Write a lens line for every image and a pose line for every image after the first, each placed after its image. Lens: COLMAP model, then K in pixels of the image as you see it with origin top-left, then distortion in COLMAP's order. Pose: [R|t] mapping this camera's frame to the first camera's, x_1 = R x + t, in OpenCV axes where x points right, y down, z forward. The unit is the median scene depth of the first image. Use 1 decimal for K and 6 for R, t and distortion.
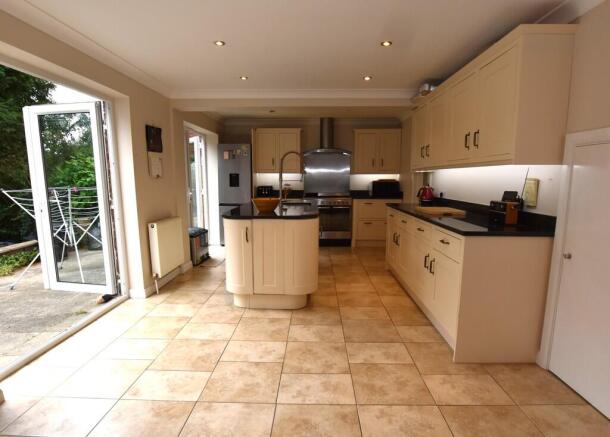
lens RADIAL K [[347.5, 0, 300.6], [0, 347.5, 235.6], [0, 0, 1]] dist [-0.029897, 0.001920]
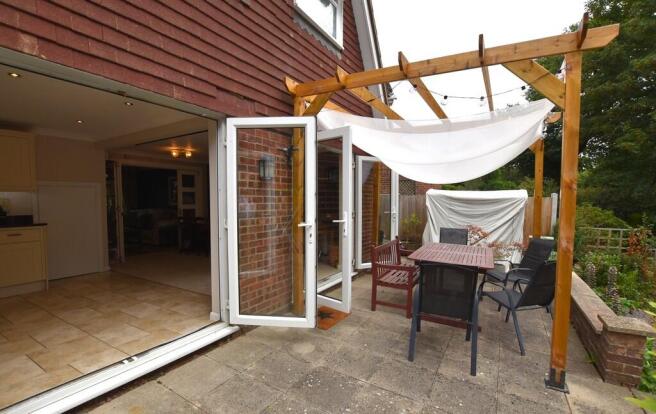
lens RADIAL K [[305.3, 0, 324.3], [0, 305.3, 211.4], [0, 0, 1]] dist [-0.004605, -0.000470]
pose [[-0.879325, -0.007655, 0.476161, -1.225871], [0.094025, 0.977398, 0.189349, -0.178223], [-0.466849, 0.211270, -0.858730, 1.125547]]
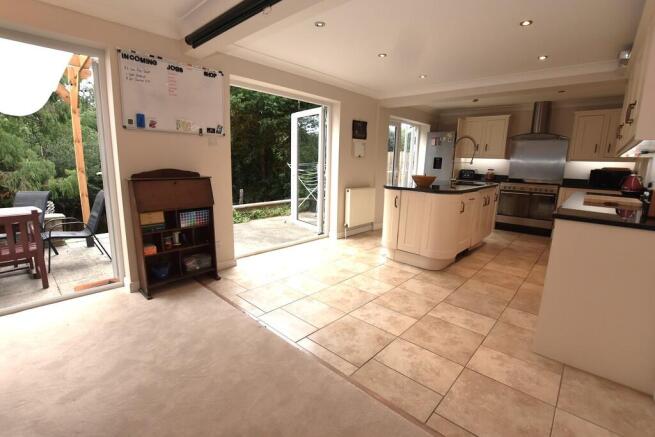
lens RADIAL K [[294.5, 0, 328.2], [0, 294.5, 217.7], [0, 0, 1]] dist [-0.021825, 0.003536]
pose [[0.761906, 0.143631, -0.631561, 0.317180], [-0.135412, 0.988877, 0.061534, 0.020382], [0.633374, 0.038638, 0.772880, 0.006179]]
